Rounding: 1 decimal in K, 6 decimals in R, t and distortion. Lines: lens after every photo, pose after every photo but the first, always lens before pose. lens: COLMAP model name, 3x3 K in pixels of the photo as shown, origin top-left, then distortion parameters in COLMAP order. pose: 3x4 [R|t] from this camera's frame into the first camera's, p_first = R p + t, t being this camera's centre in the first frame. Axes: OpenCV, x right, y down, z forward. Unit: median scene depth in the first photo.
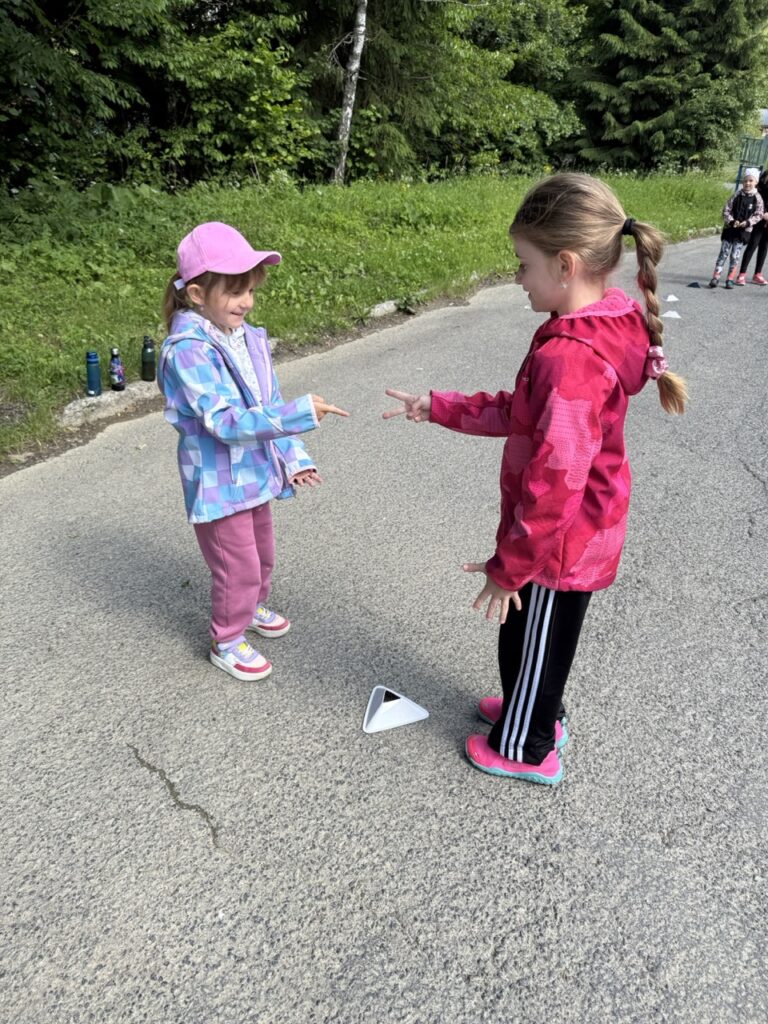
lens RADIAL K [[727.1, 0, 381.4], [0, 727.1, 502.8], [0, 0, 1]] dist [0.004487, -0.007832]
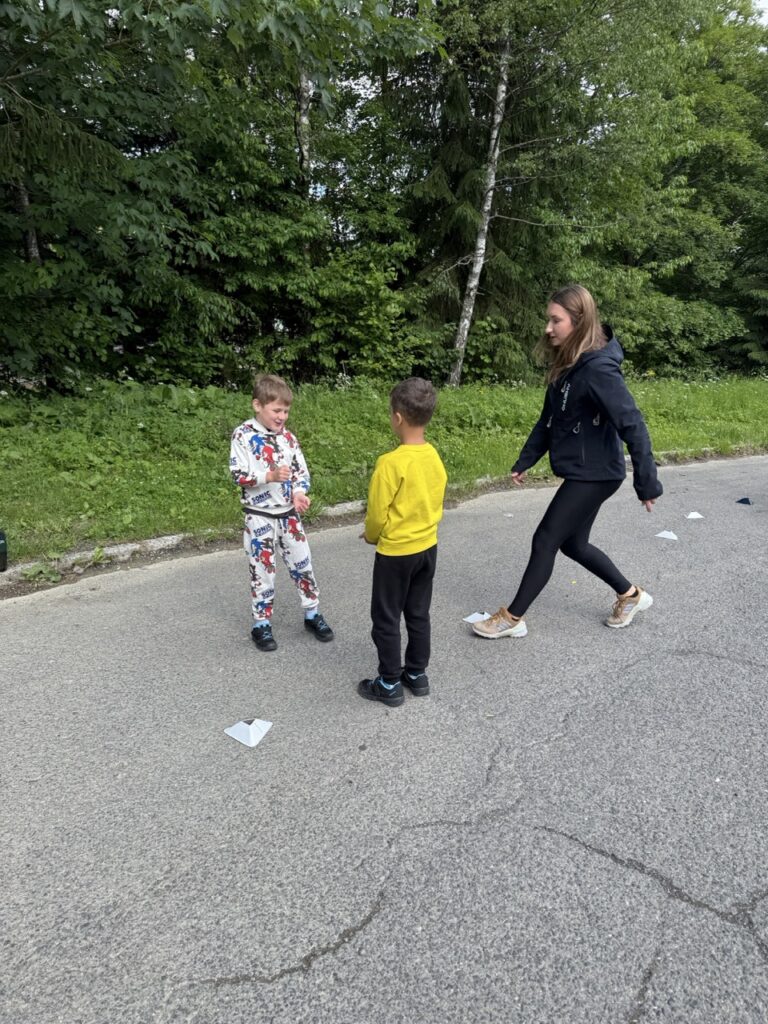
lens RADIAL K [[716.5, 0, 384.8], [0, 716.5, 513.7], [0, 0, 1]] dist [0.087084, -0.113447]
pose [[0.965218, 0.056759, -0.255210, 0.141407], [-0.114464, 0.969366, -0.217320, -0.027943], [0.235057, 0.238974, 0.942146, 0.051727]]
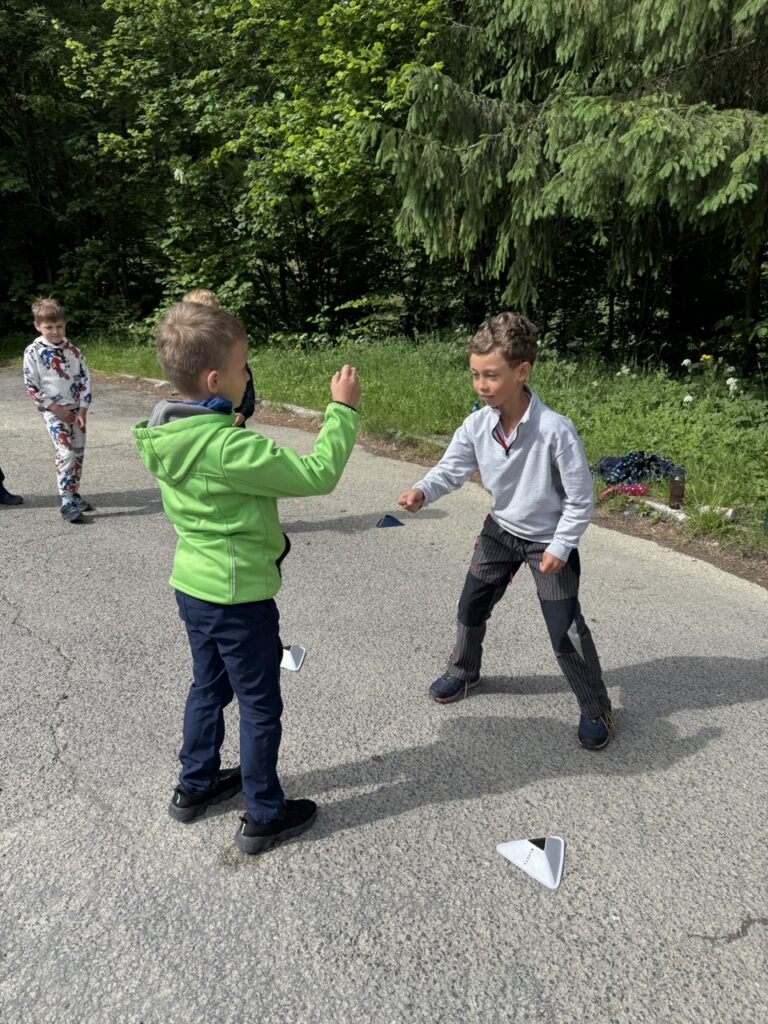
lens RADIAL K [[723.3, 0, 367.7], [0, 723.3, 517.5], [0, 0, 1]] dist [-0.005506, -0.005425]
pose [[-0.513059, 0.259745, -0.818109, 0.079026], [-0.378677, 0.786855, 0.487301, -0.036558], [0.770308, 0.559814, -0.305344, 0.071618]]
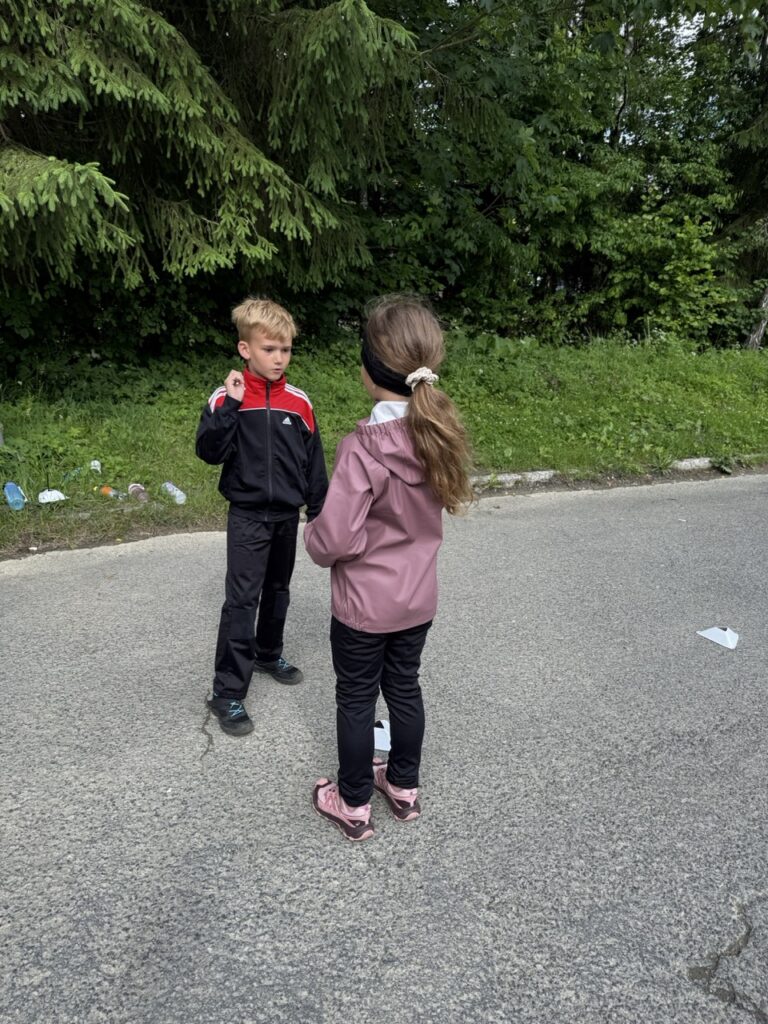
lens RADIAL K [[719.7, 0, 372.1], [0, 719.7, 510.1], [0, 0, 1]] dist [0.018344, -0.021003]
pose [[0.829455, 0.185640, -0.526823, 0.080486], [-0.277591, 0.955441, -0.100377, 0.006348], [0.484714, 0.229500, 0.844027, -0.015971]]
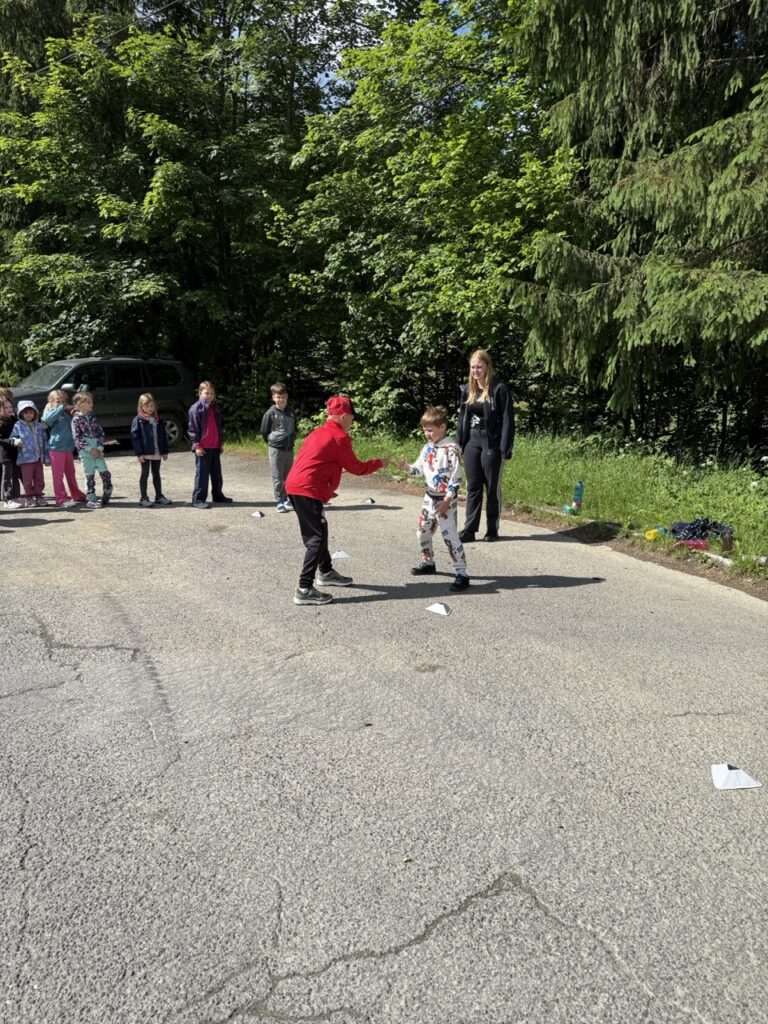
lens RADIAL K [[717.0, 0, 364.9], [0, 717.0, 508.5], [0, 0, 1]] dist [0.008480, -0.022421]
pose [[-0.658114, 0.109403, -0.744927, 0.200914], [-0.348021, 0.833147, 0.429822, -0.067998], [0.667658, 0.542122, -0.510231, 0.134045]]
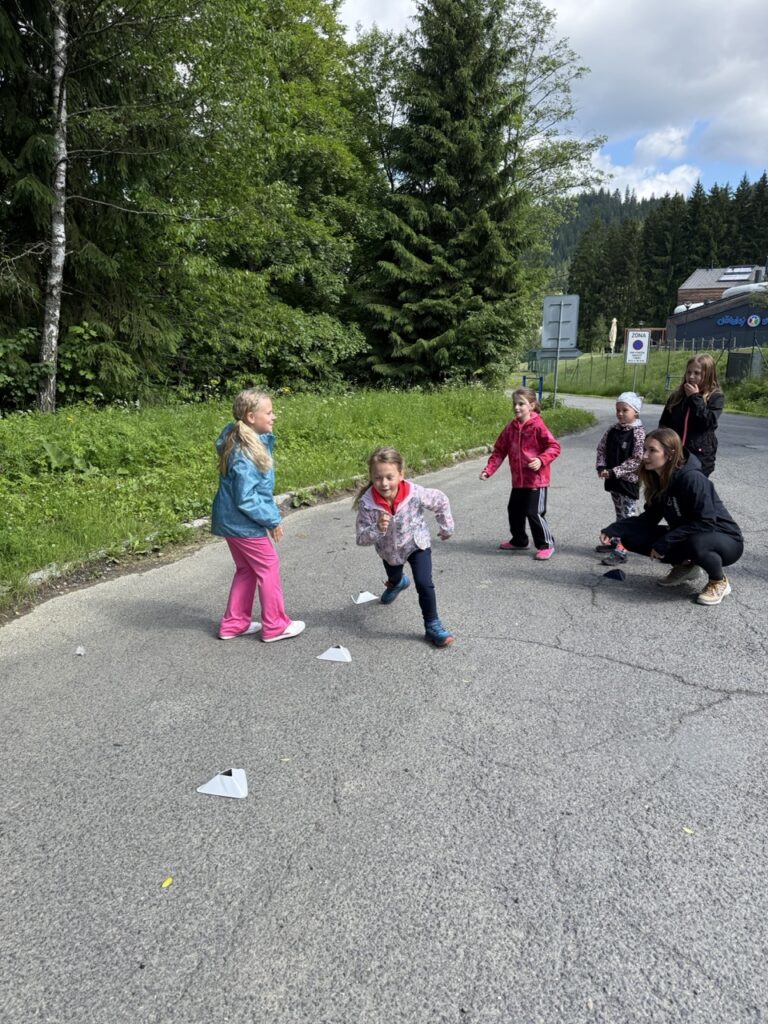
lens RADIAL K [[712.8, 0, 384.5], [0, 712.8, 519.0], [0, 0, 1]] dist [0.129687, -0.212356]
pose [[0.977102, -0.062398, 0.203415, 0.160150], [0.109530, 0.967137, -0.229454, -0.110697], [-0.182413, 0.246480, 0.951826, 0.223686]]
